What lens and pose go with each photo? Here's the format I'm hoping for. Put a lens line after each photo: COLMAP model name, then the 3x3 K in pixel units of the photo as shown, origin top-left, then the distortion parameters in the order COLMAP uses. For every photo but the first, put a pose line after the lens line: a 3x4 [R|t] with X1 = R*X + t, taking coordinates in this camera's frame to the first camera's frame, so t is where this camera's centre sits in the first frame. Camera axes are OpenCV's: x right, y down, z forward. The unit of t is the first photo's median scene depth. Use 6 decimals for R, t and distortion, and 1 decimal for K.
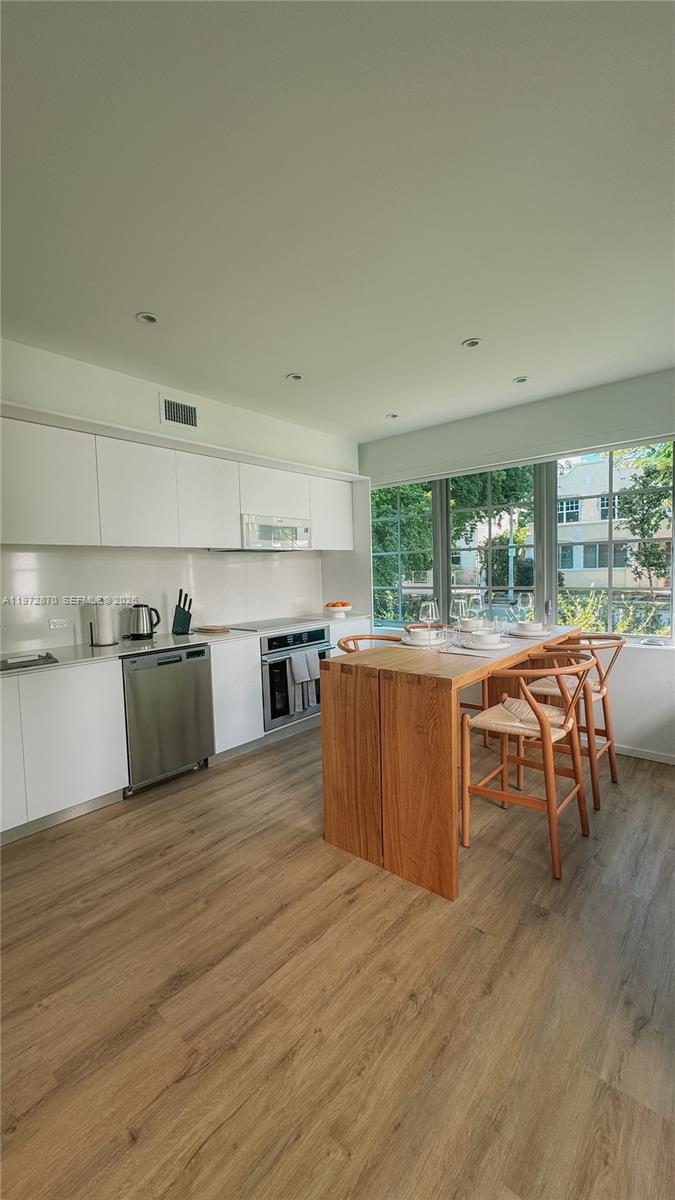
lens RADIAL K [[471.8, 0, 337.5], [0, 471.8, 600.0], [0, 0, 1]] dist [0.000005, -0.000015]
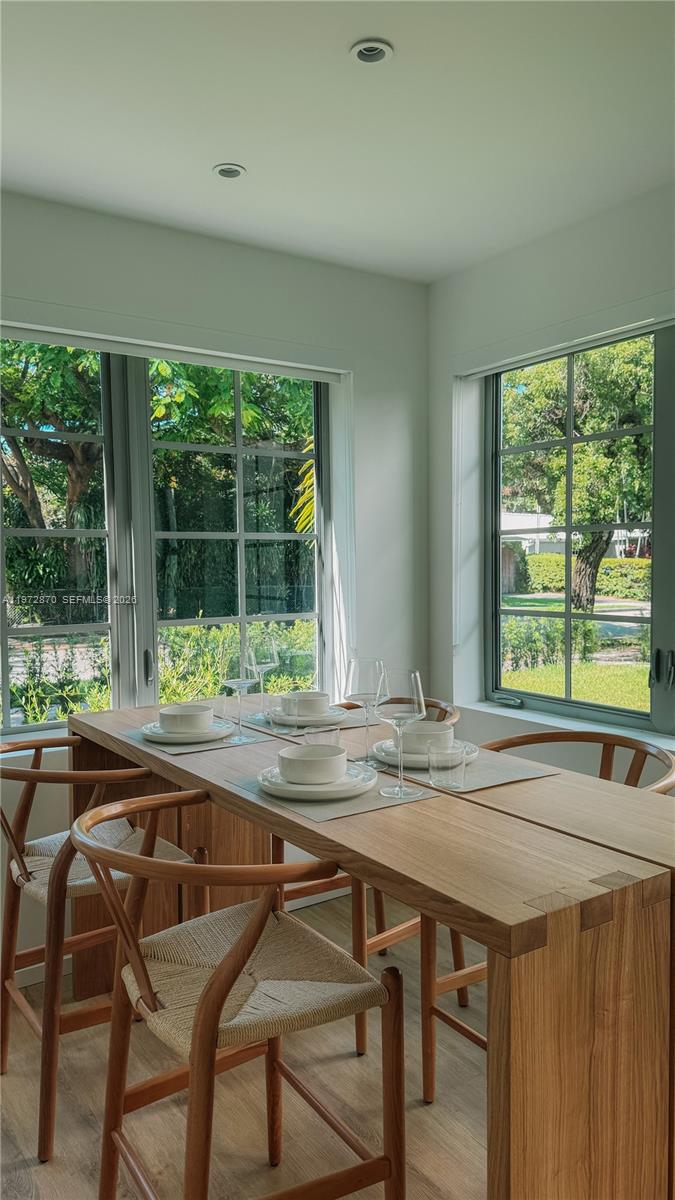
lens RADIAL K [[843.5, 0, 337.5], [0, 843.5, 600.0], [0, 0, 1]] dist [-0.000834, 0.000342]
pose [[0.256180, -0.016422, 0.966490, -0.598911], [0.054408, 0.998516, 0.002544, -0.073599], [-0.965097, 0.051933, 0.256693, 1.099893]]
